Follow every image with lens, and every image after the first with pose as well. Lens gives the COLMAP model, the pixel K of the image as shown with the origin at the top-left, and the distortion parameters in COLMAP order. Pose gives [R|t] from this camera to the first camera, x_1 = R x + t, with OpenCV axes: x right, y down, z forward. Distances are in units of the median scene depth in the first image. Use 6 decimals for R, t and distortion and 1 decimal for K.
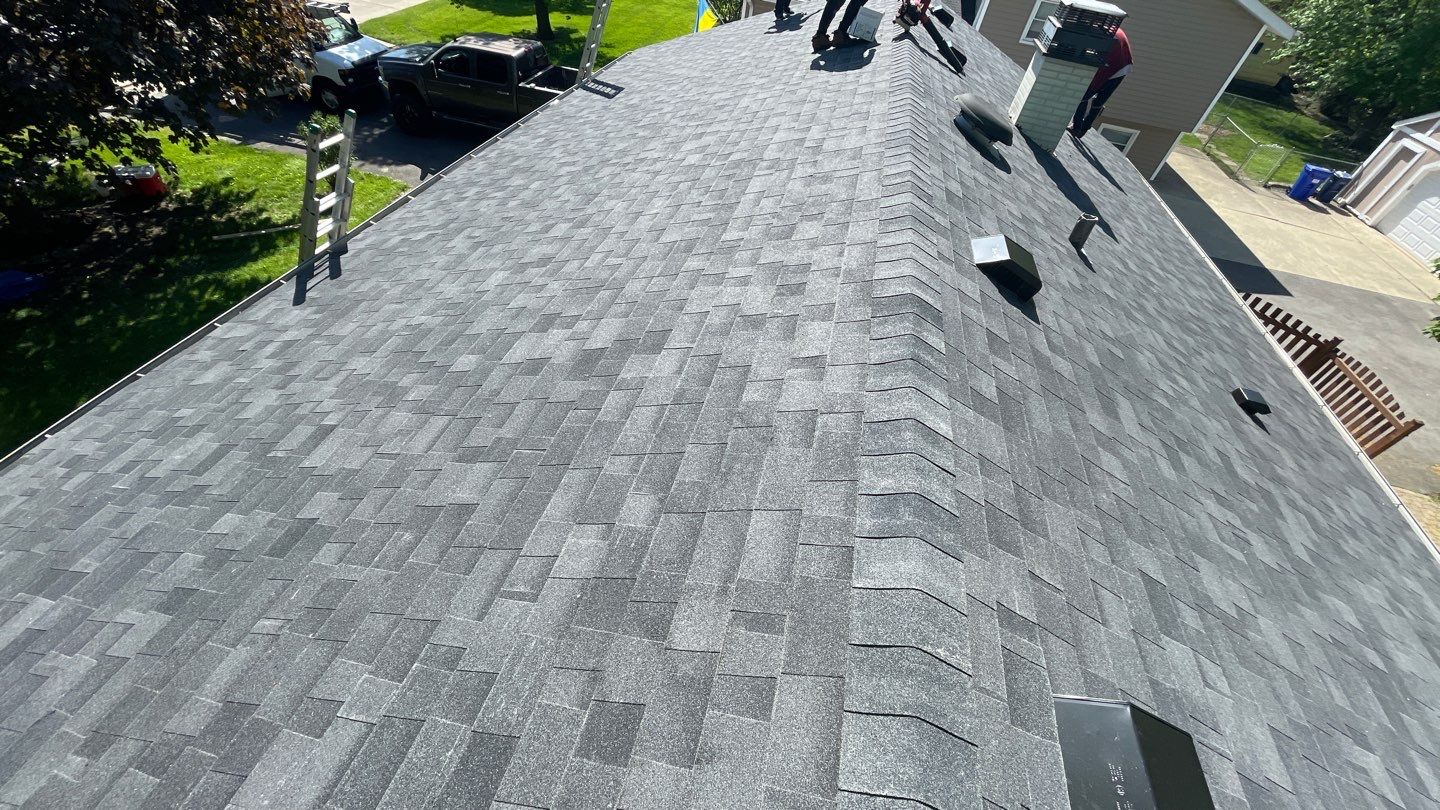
lens RADIAL K [[576.4, 0, 713.3], [0, 576.4, 408.0], [0, 0, 1]] dist [-0.005578, -0.000490]
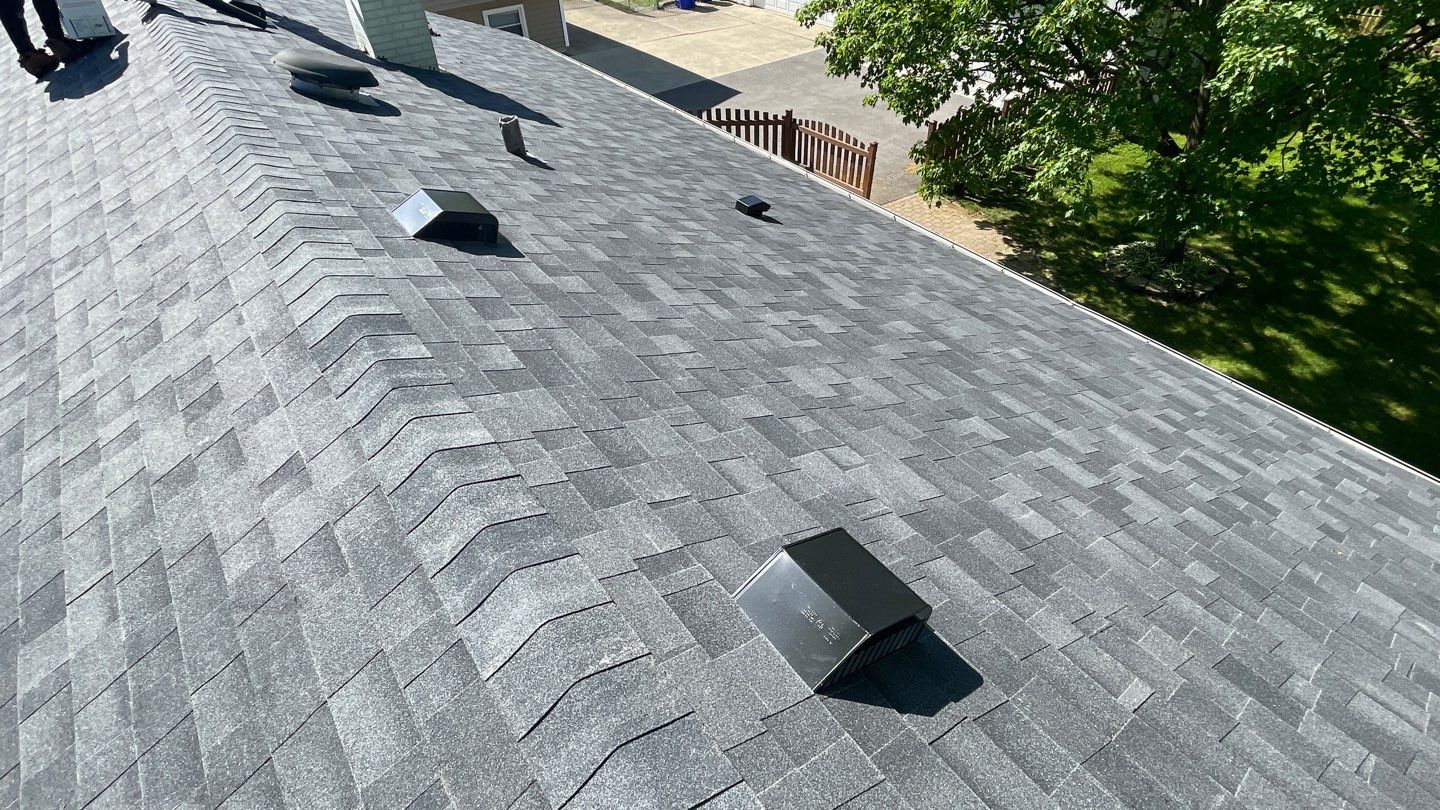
lens RADIAL K [[736.8, 0, 721.8], [0, 736.8, 410.7], [0, 0, 1]] dist [-0.008428, 0.001200]
pose [[0.637142, -0.605599, 0.476760, 0.101915], [0.613023, 0.773112, 0.162792, 0.034147], [-0.467175, 0.188543, 0.863828, -0.036022]]
